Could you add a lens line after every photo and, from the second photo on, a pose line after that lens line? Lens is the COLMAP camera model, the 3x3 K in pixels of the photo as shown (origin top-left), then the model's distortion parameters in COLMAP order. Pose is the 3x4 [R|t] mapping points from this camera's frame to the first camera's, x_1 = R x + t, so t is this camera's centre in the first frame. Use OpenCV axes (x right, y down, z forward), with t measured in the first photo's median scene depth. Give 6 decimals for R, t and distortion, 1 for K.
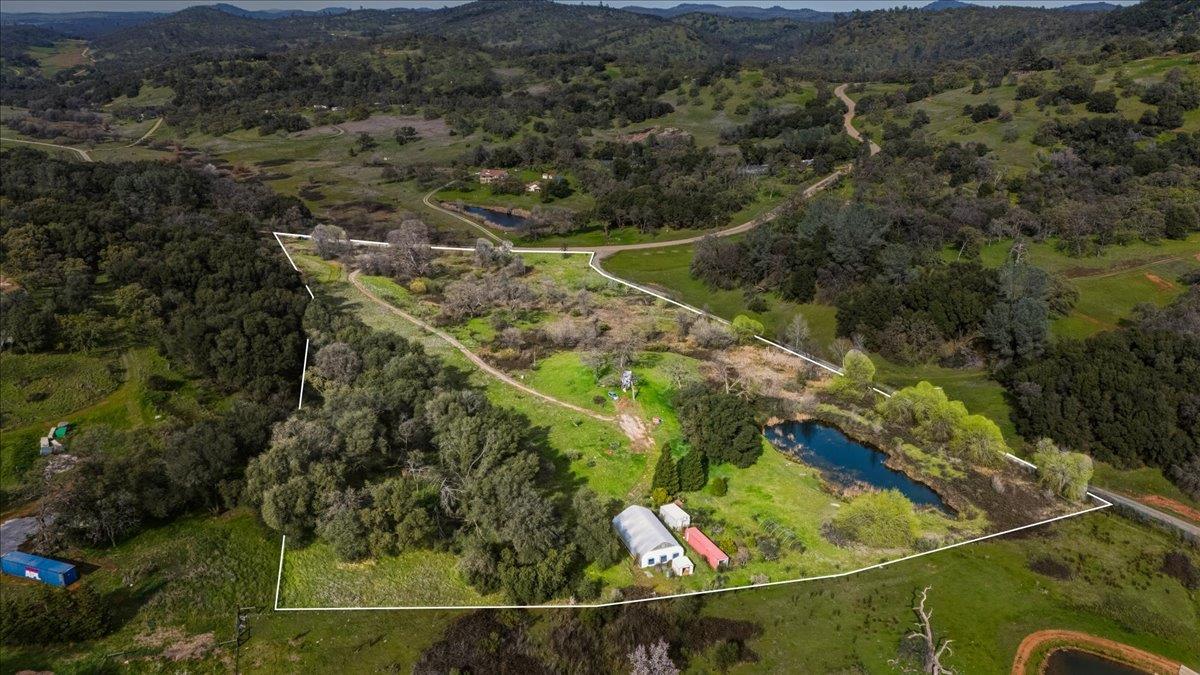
lens RADIAL K [[872.7, 0, 604.6], [0, 872.7, 335.8], [0, 0, 1]] dist [0.091379, -0.091115]
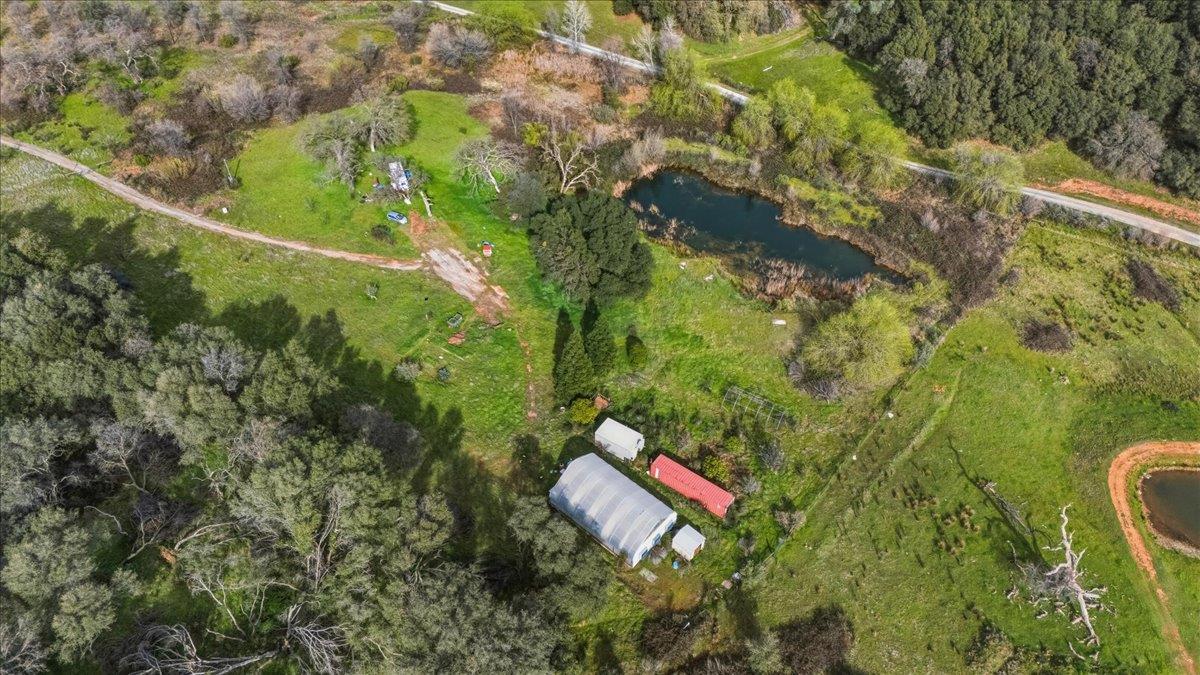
lens RADIAL K [[872.7, 0, 604.6], [0, 872.7, 335.8], [0, 0, 1]] dist [0.091379, -0.091115]
pose [[0.892950, -0.326043, 0.310381, -0.062609], [0.160202, 0.874524, 0.457759, -0.096662], [-0.420685, -0.359033, 0.833139, 0.263956]]
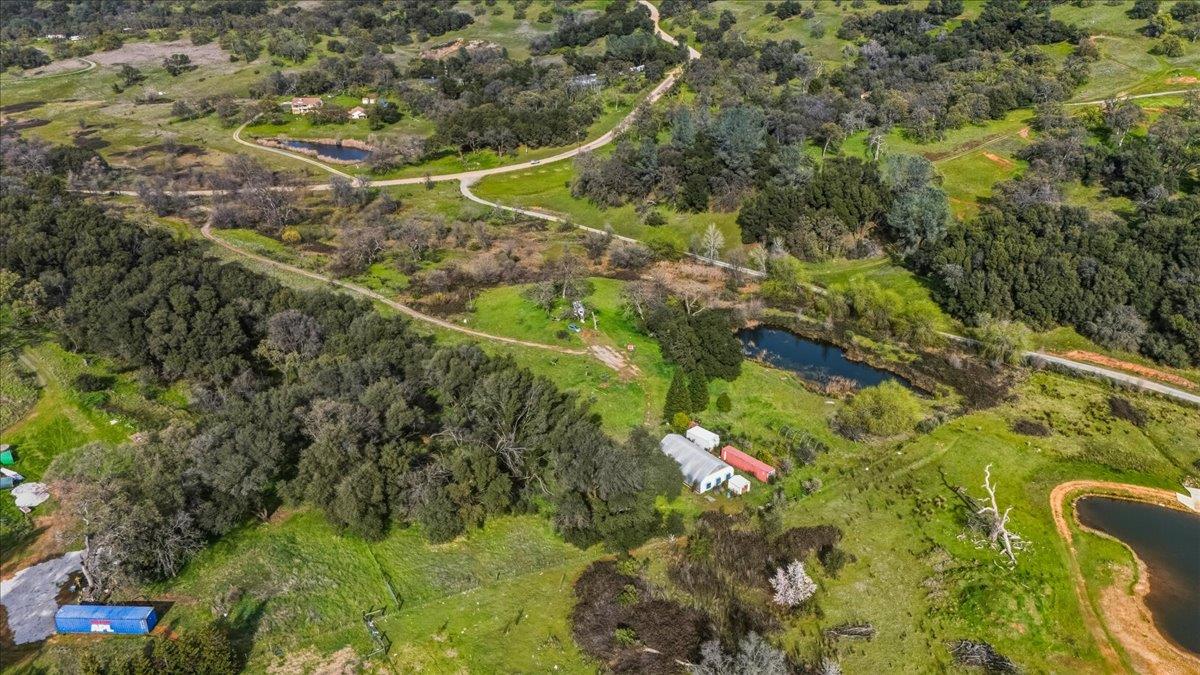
lens RADIAL K [[872.7, 0, 604.6], [0, 872.7, 335.8], [0, 0, 1]] dist [0.091379, -0.091115]
pose [[0.963440, -0.134547, 0.231691, -0.137326], [0.112087, 0.987858, 0.107575, -0.017719], [-0.243352, -0.077672, 0.966823, 0.034854]]
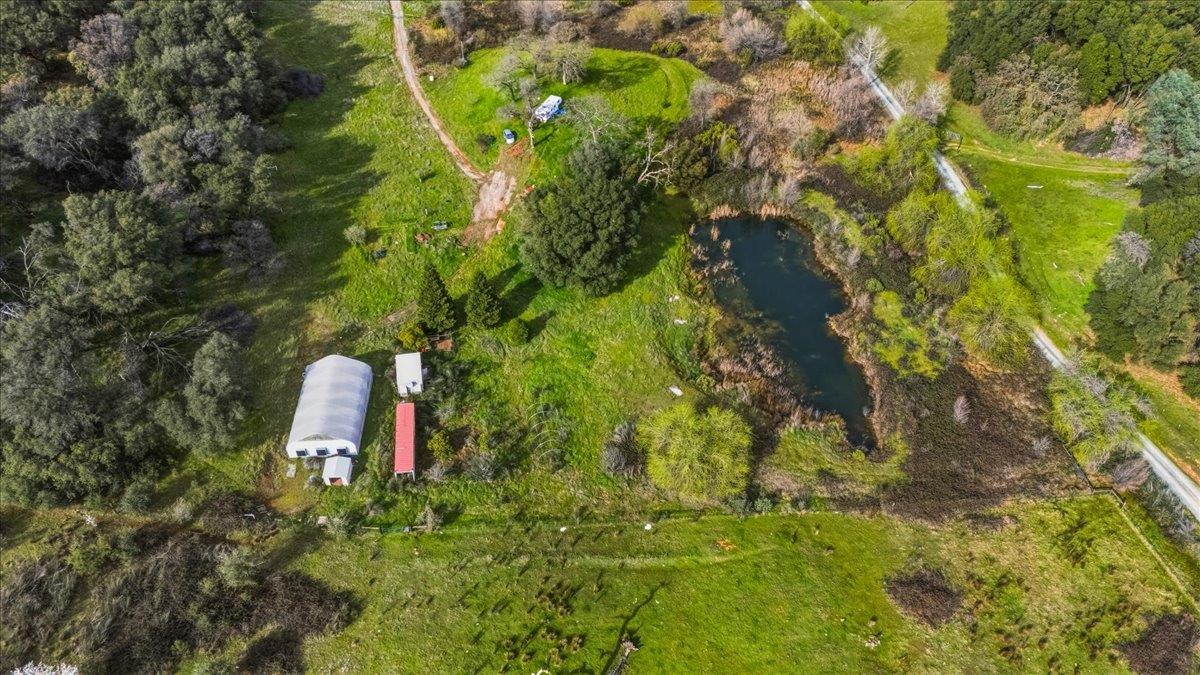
lens RADIAL K [[872.7, 0, 604.6], [0, 872.7, 335.8], [0, 0, 1]] dist [0.091379, -0.091115]
pose [[0.947301, 0.218116, -0.234620, 0.213436], [-0.098066, 0.894685, 0.435799, -0.077734], [0.304965, -0.389825, 0.868926, 0.253368]]
